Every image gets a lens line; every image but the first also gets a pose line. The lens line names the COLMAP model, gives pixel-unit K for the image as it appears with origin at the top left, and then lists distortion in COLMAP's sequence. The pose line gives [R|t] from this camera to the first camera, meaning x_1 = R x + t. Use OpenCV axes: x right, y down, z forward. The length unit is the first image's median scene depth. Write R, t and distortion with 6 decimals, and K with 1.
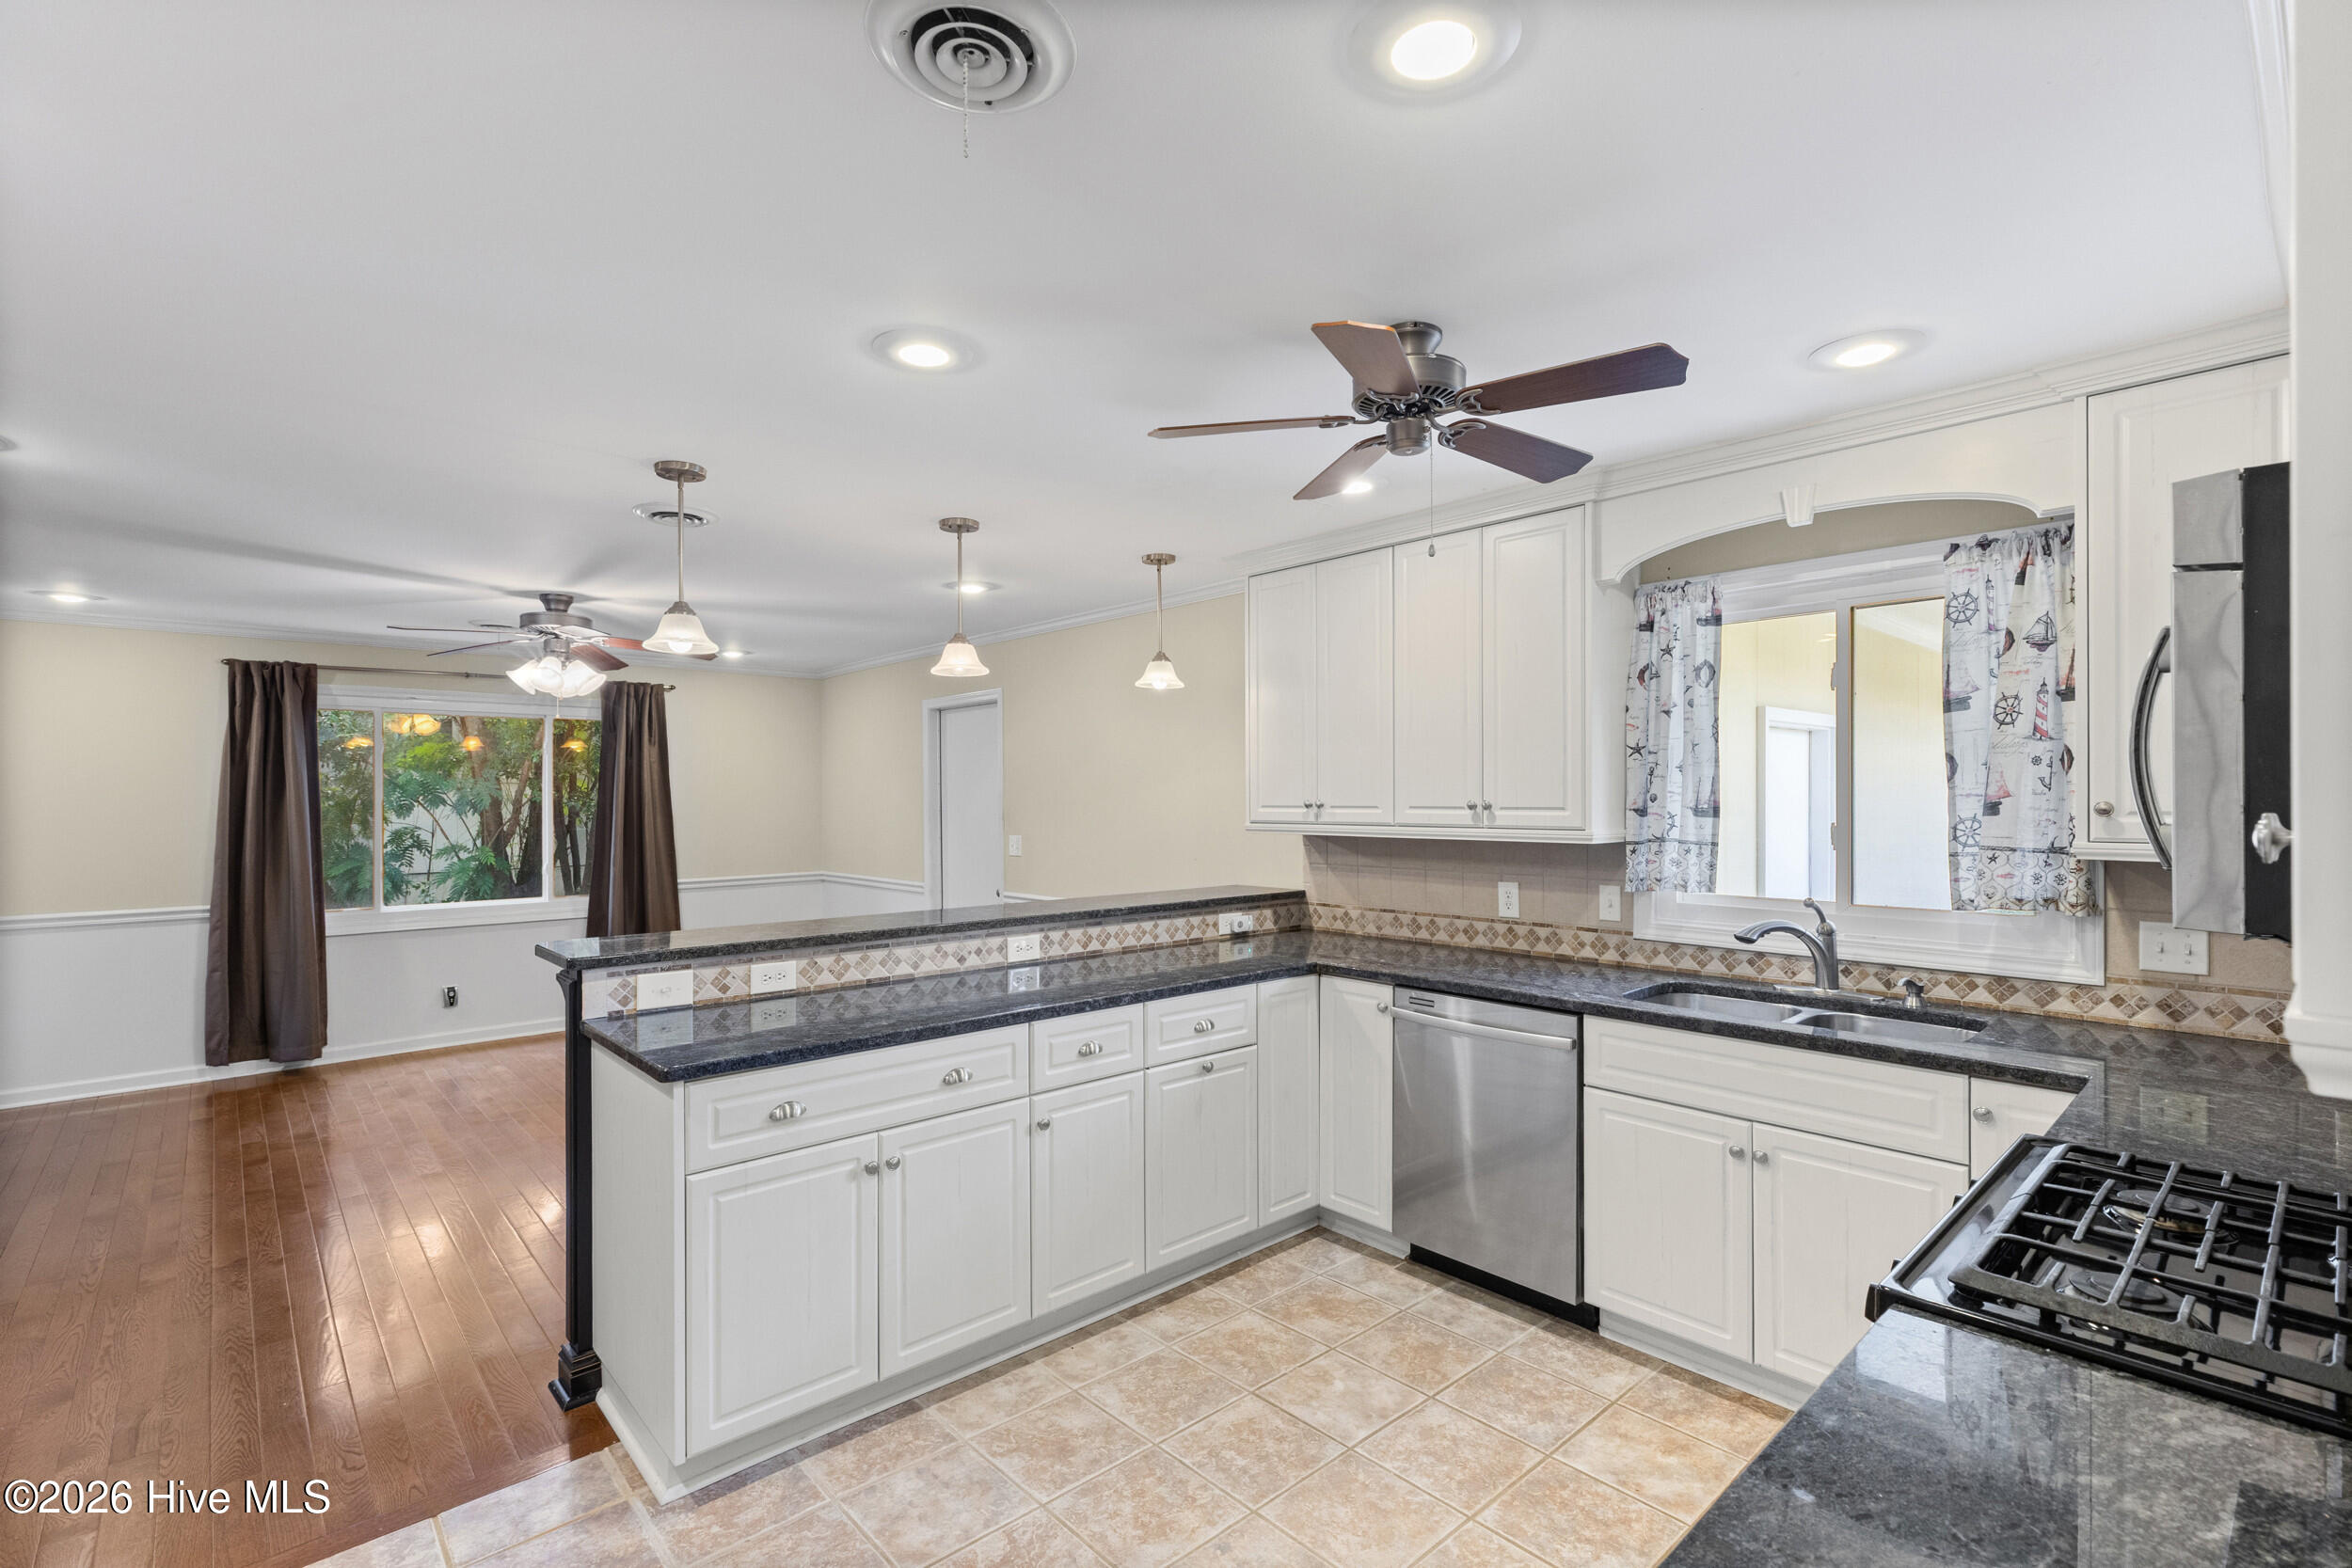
lens RADIAL K [[1056.6, 0, 1186.3], [0, 1056.6, 795.4], [0, 0, 1]] dist [0.007950, -0.000936]
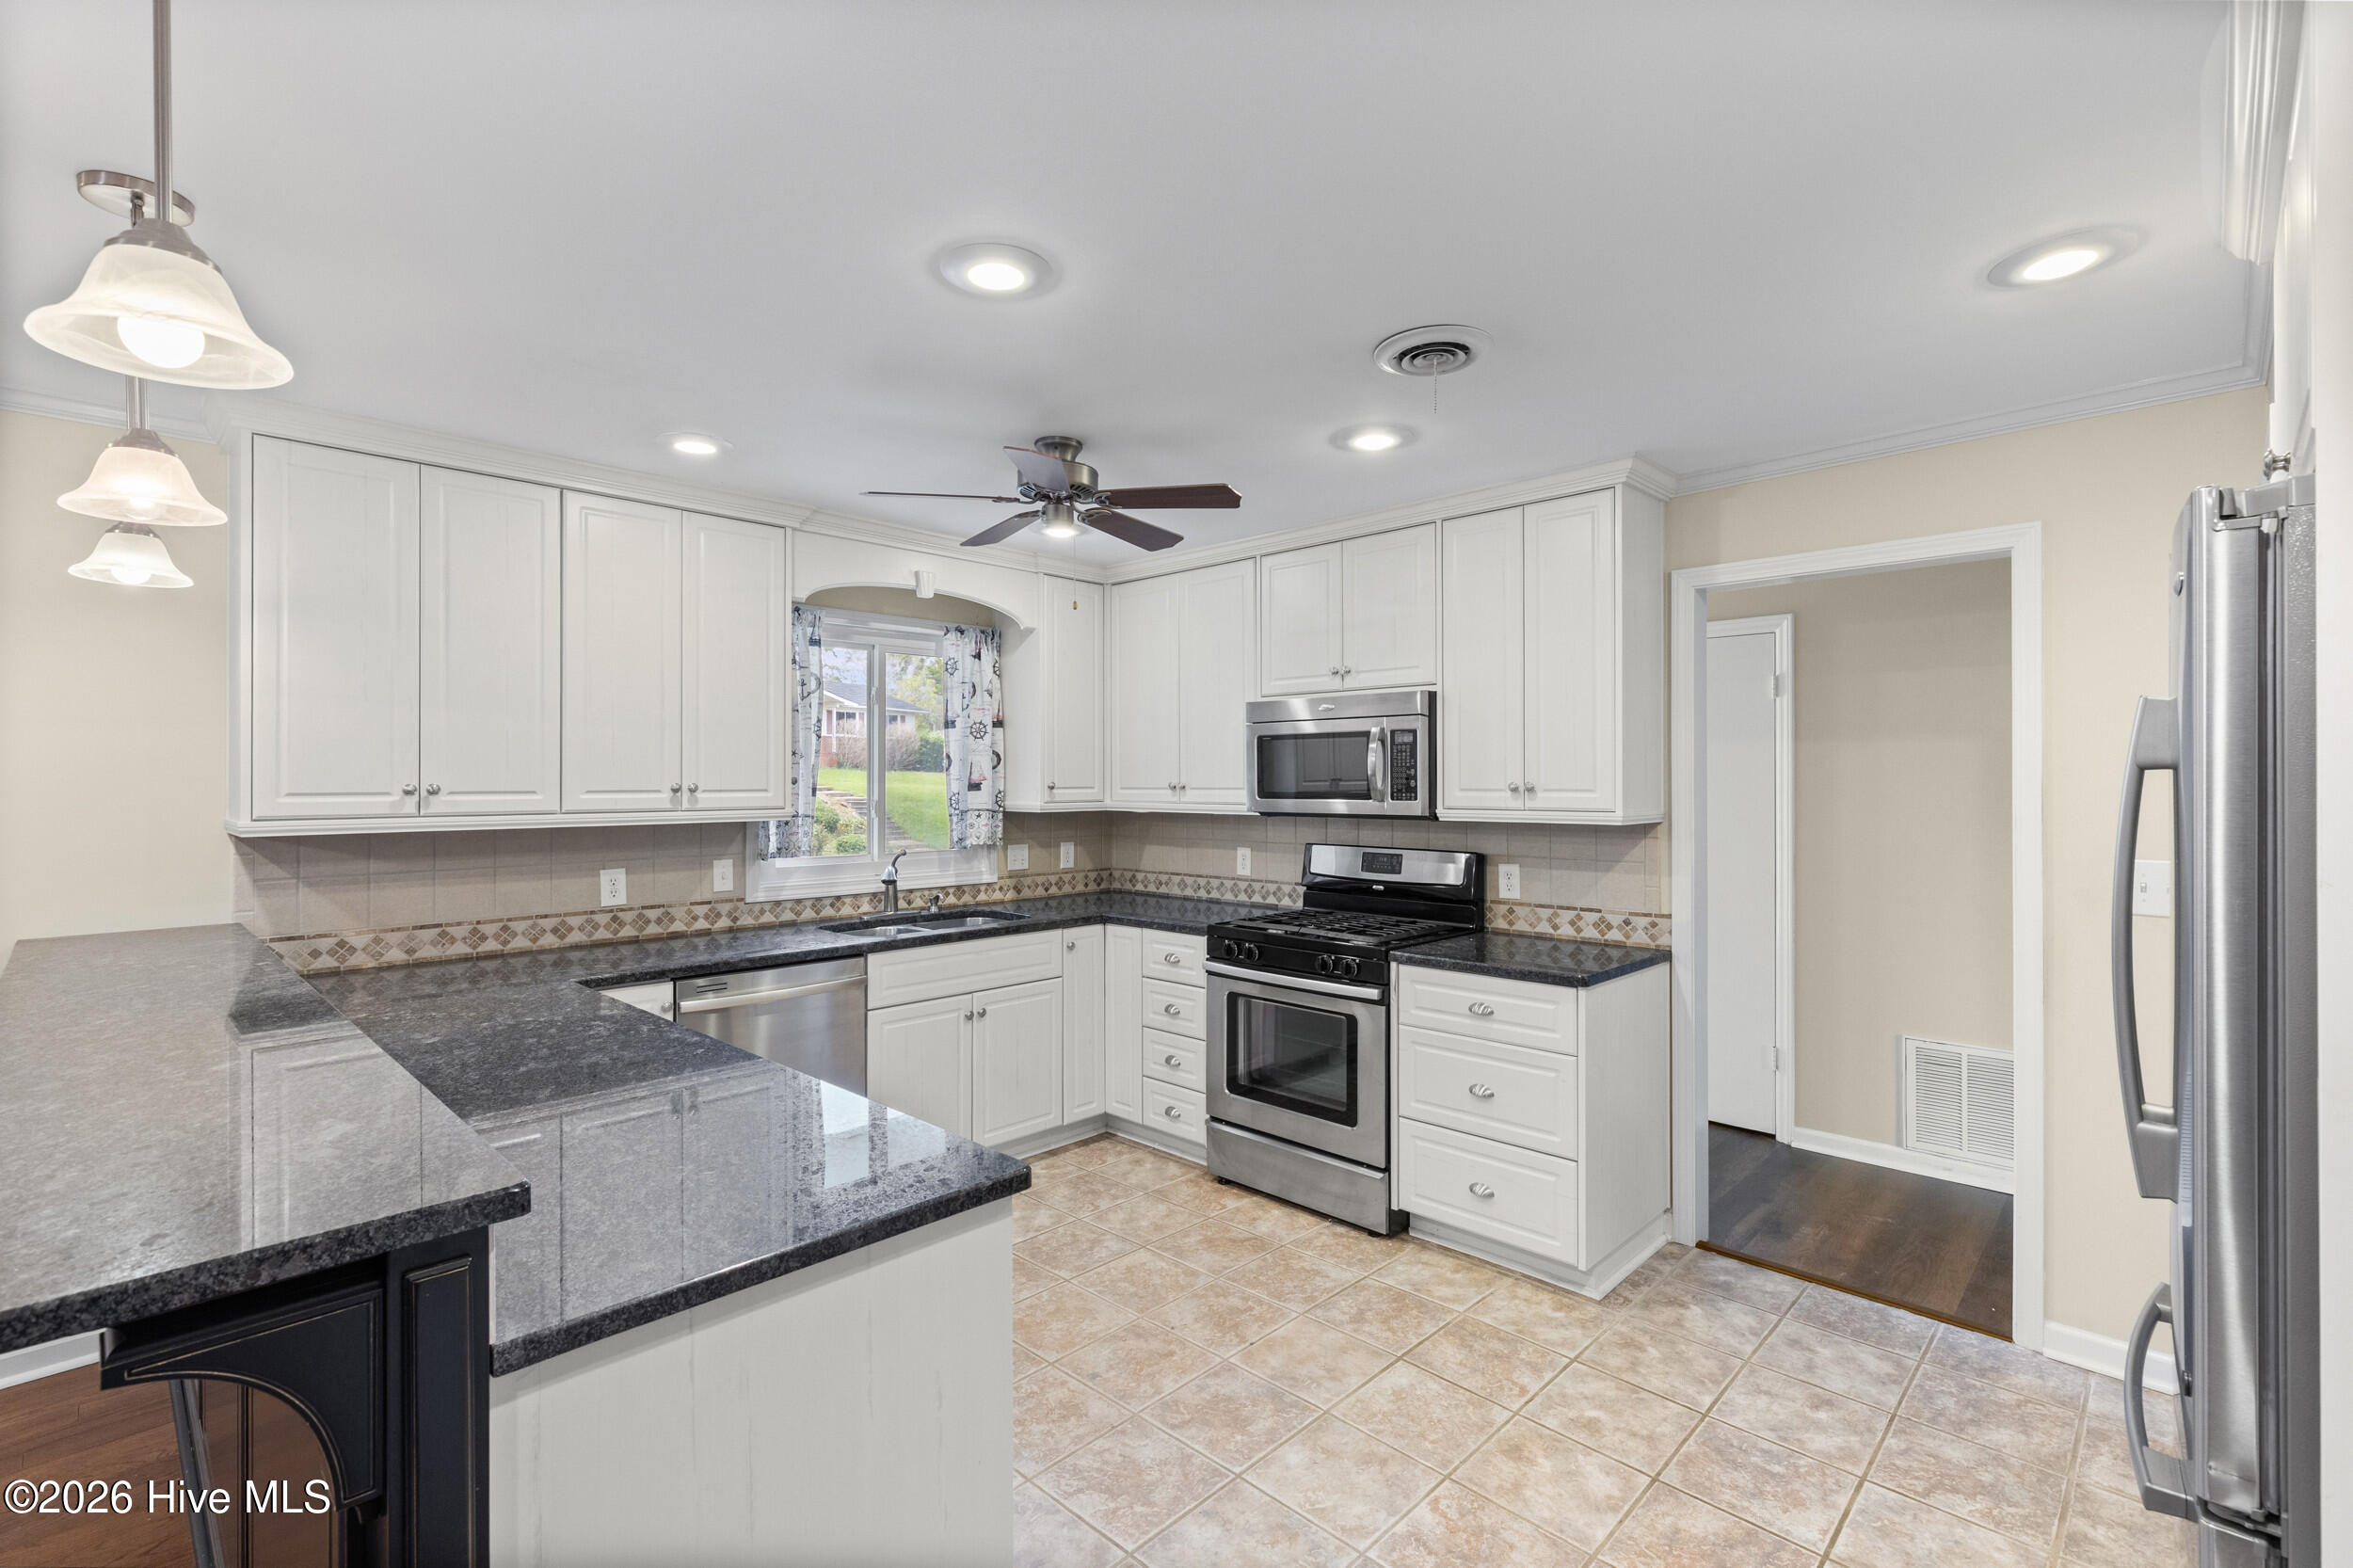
lens RADIAL K [[1057.2, 0, 1173.8], [0, 1057.2, 774.9], [0, 0, 1]] dist [0.007950, -0.000936]
pose [[-0.057999, 0.007152, 0.998291, -0.740970], [0.000907, 0.999974, -0.007111, 0.004140], [-0.998316, 0.000493, -0.058004, 0.590567]]
